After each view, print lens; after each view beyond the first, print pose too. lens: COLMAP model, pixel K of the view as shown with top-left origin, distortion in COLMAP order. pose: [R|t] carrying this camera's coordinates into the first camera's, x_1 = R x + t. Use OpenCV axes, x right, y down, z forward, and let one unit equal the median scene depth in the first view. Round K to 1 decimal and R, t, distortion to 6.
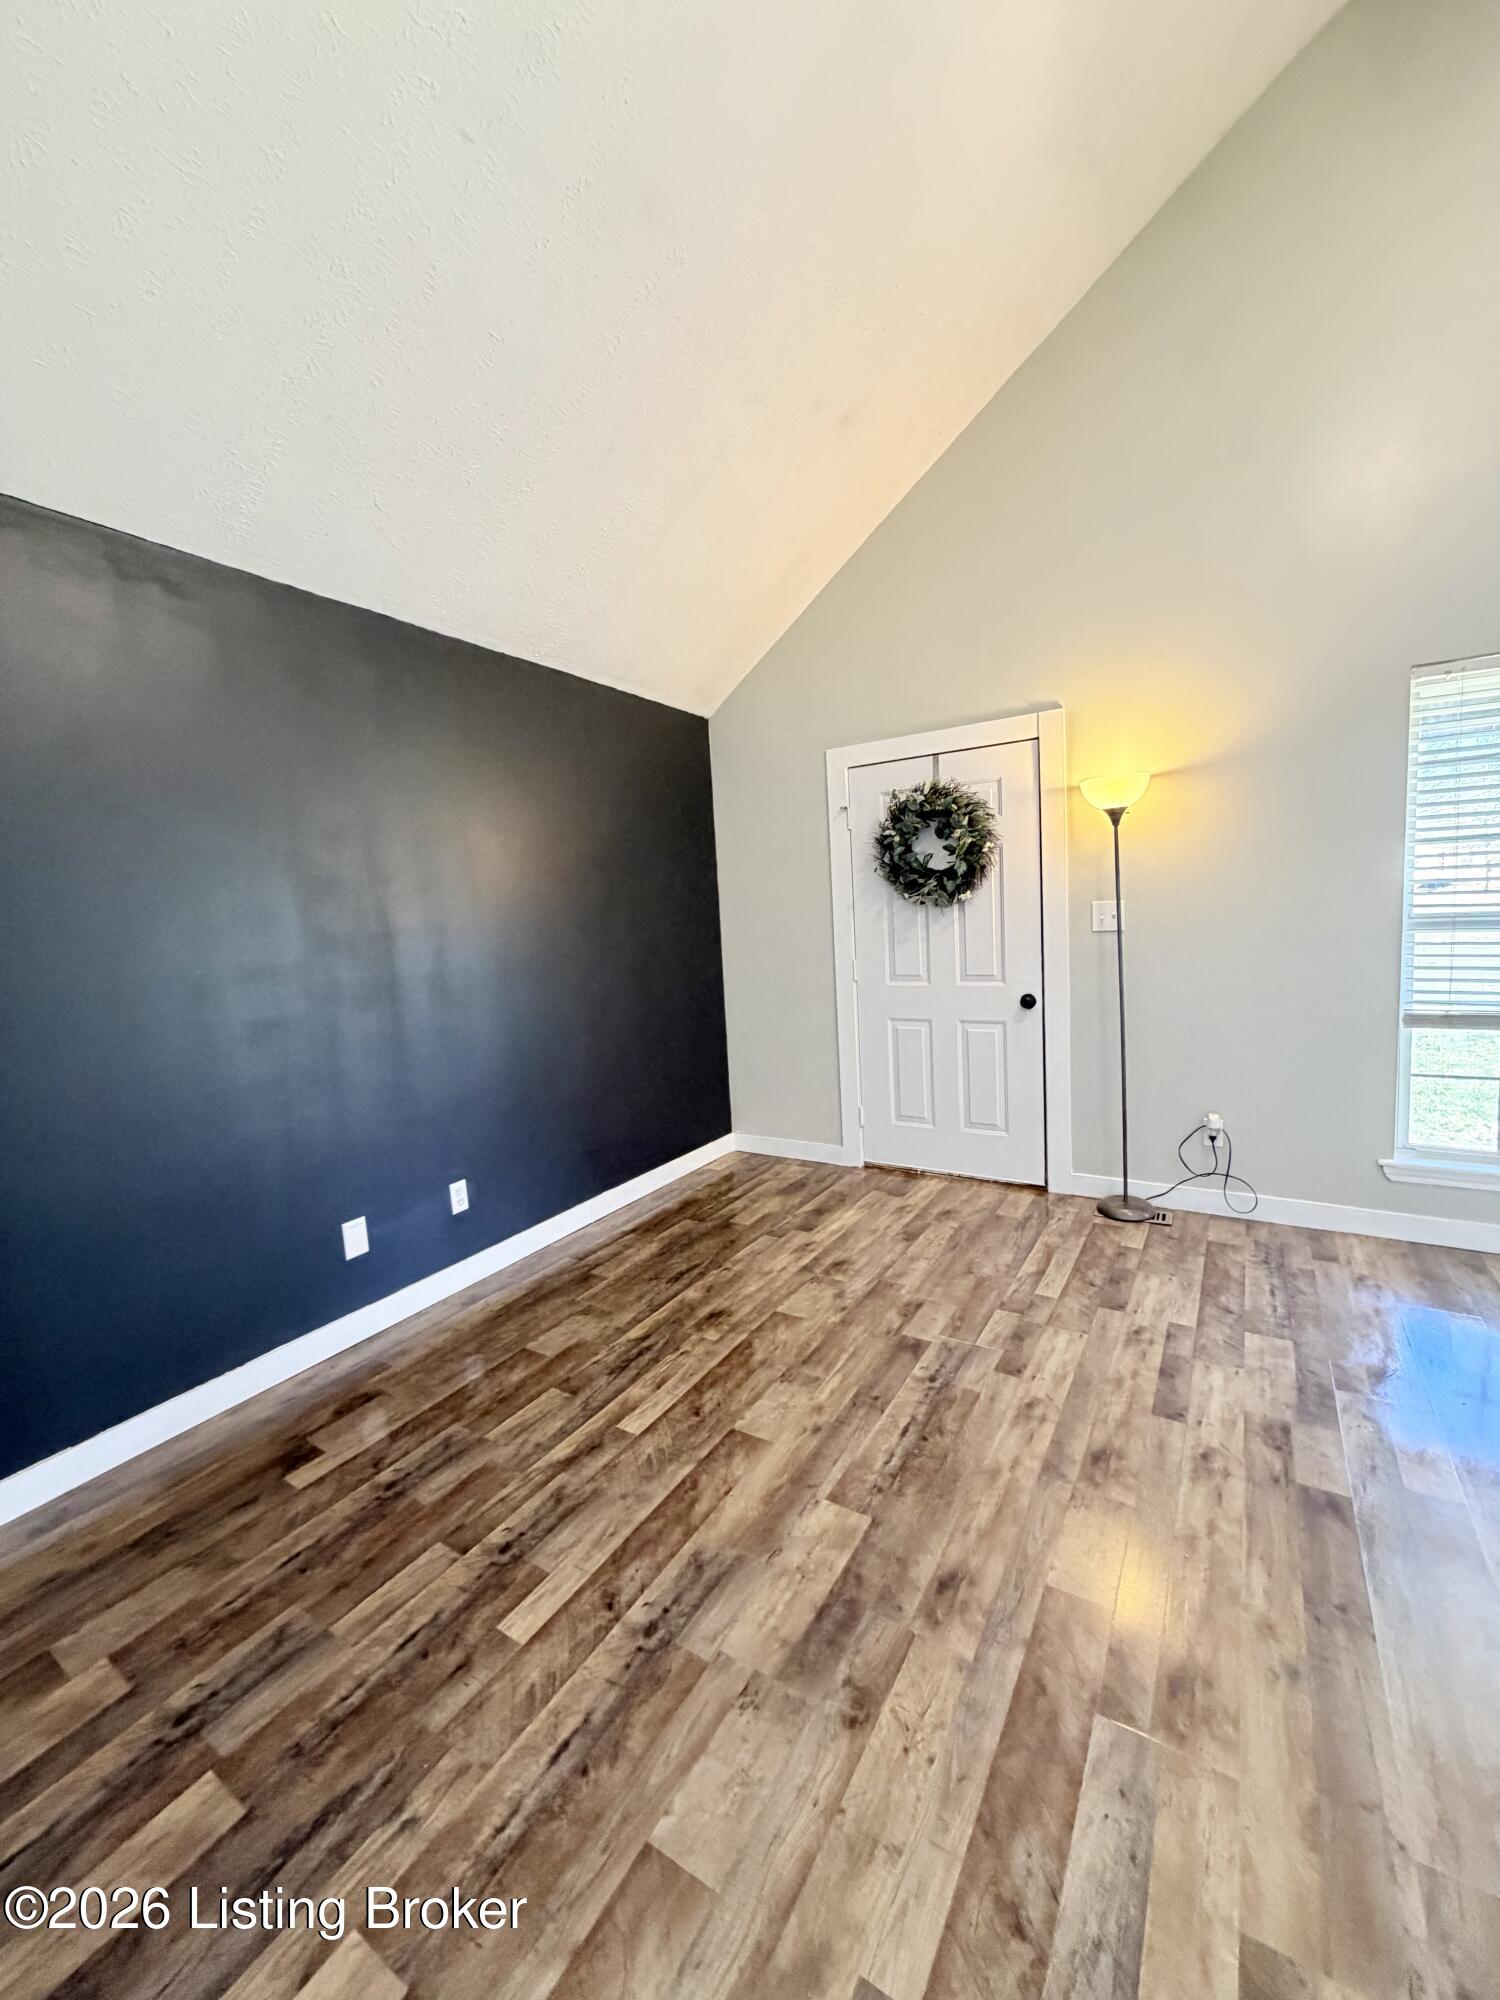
lens RADIAL K [[792.9, 0, 751.2], [0, 792.9, 991.0], [0, 0, 1]] dist [-0.001186, -0.000064]
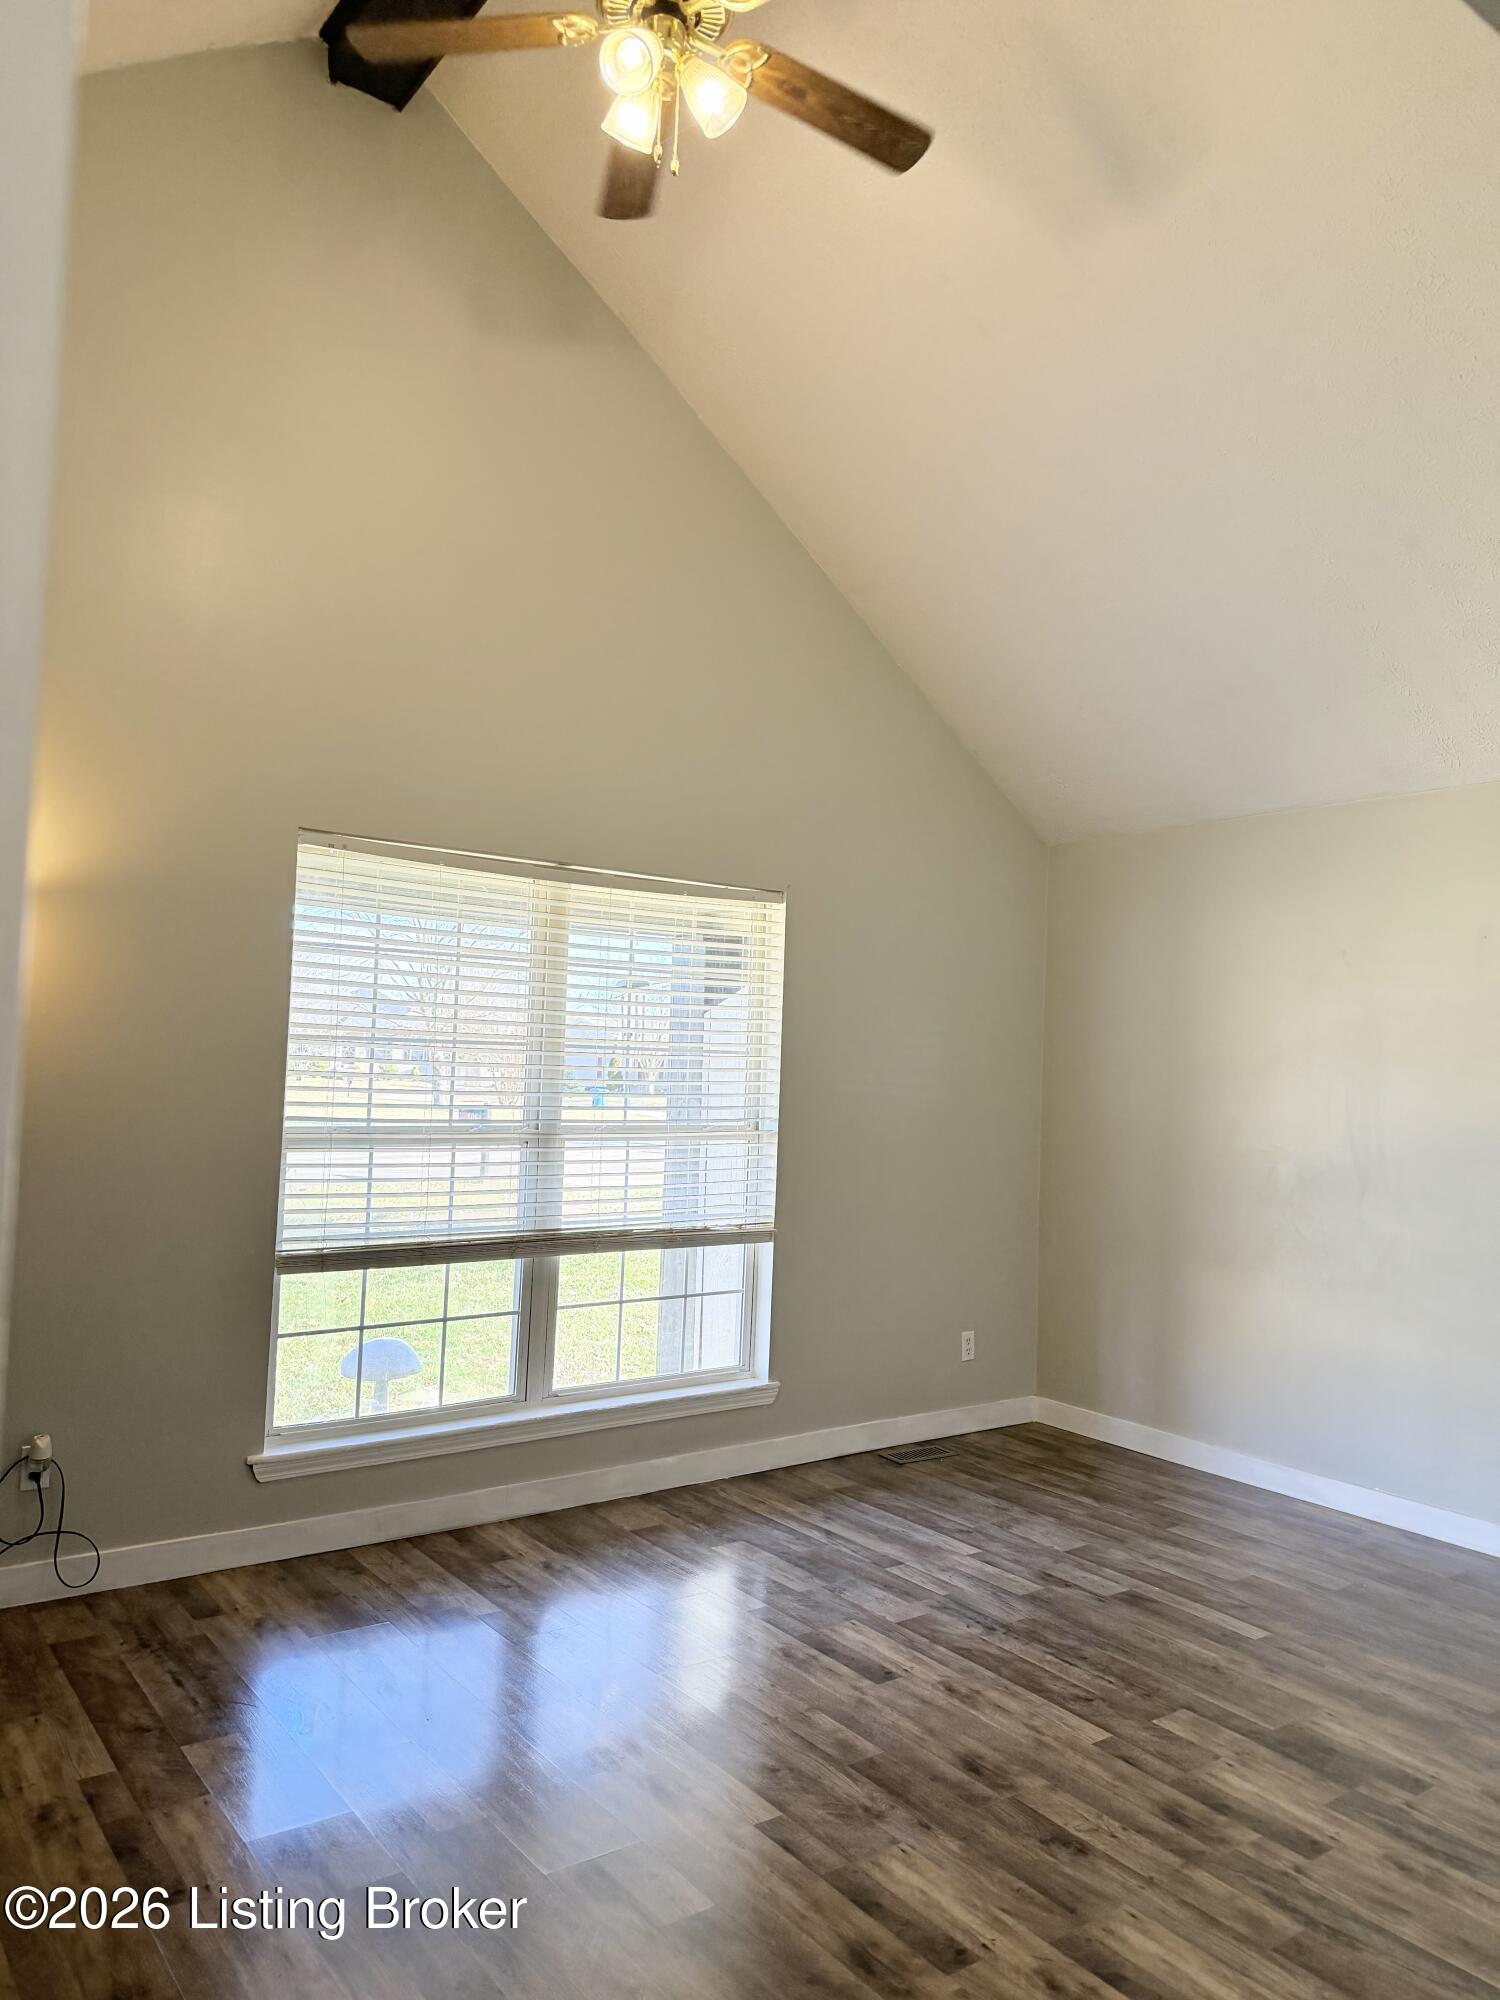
lens RADIAL K [[1406.3, 0, 750.0], [0, 1406.3, 1000.0], [0, 0, 1]] dist [0.029611, -0.035803]
pose [[0.361760, 0.110731, 0.925672, -0.333025], [0.037756, 0.990366, -0.133225, -0.018829], [-0.931506, 0.083145, 0.354095, 0.056614]]
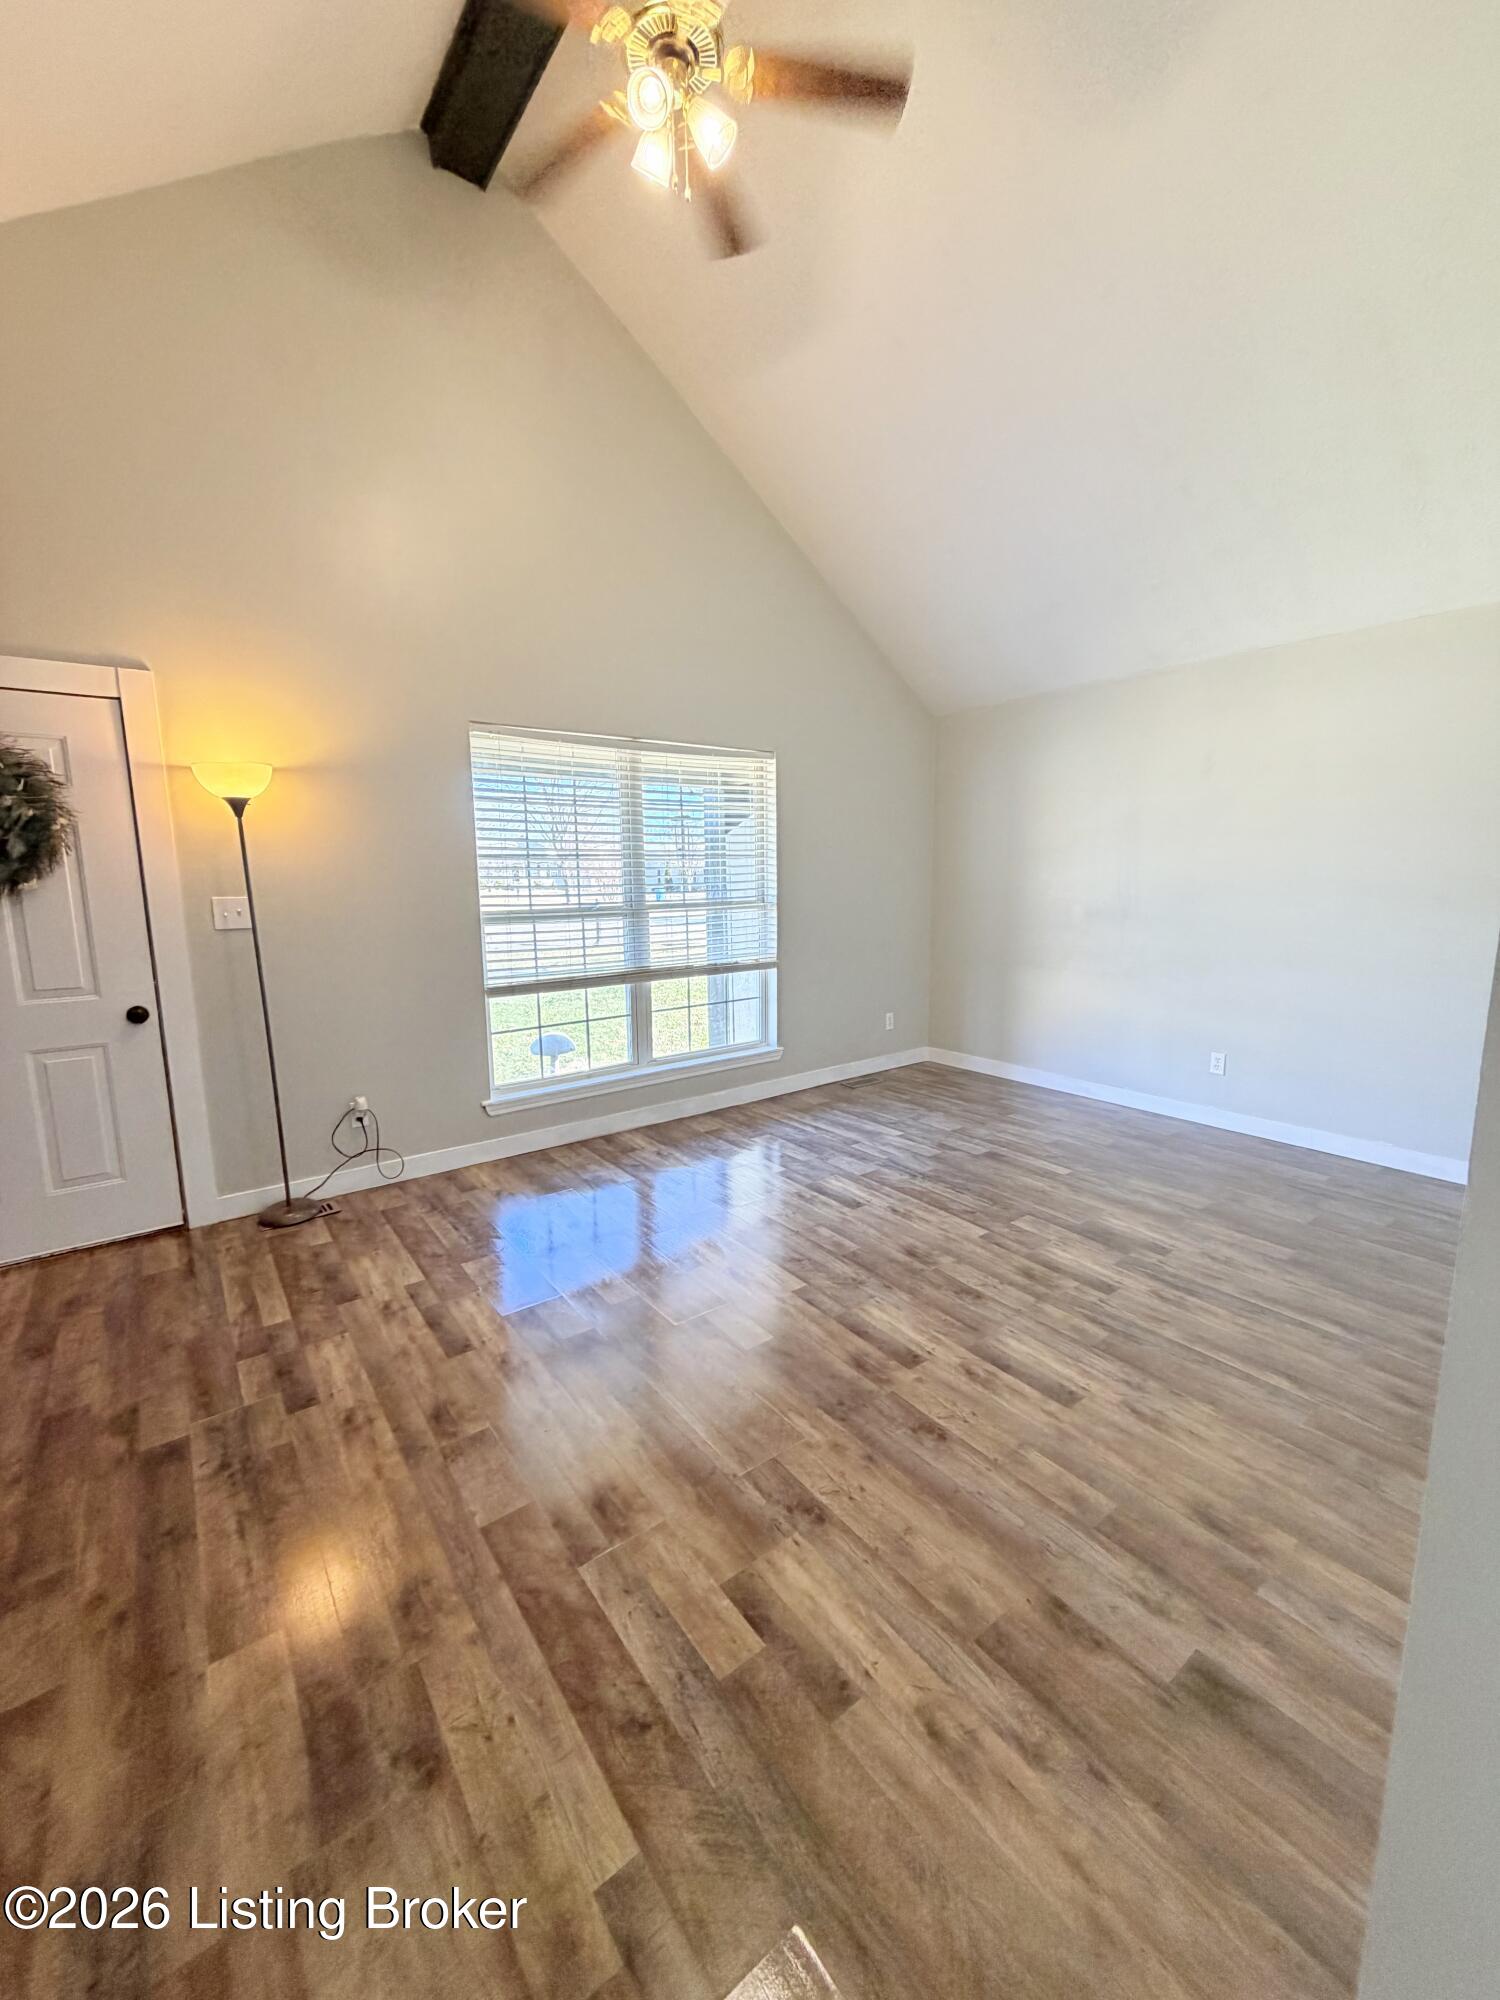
lens RADIAL K [[792.9, 0, 751.2], [0, 792.9, 991.0], [0, 0, 1]] dist [-0.001186, -0.000064]
pose [[0.357980, -0.089348, 0.929444, -0.245220], [0.085062, 0.994393, 0.062830, -0.012021], [-0.929847, 0.056568, 0.363573, 0.120624]]
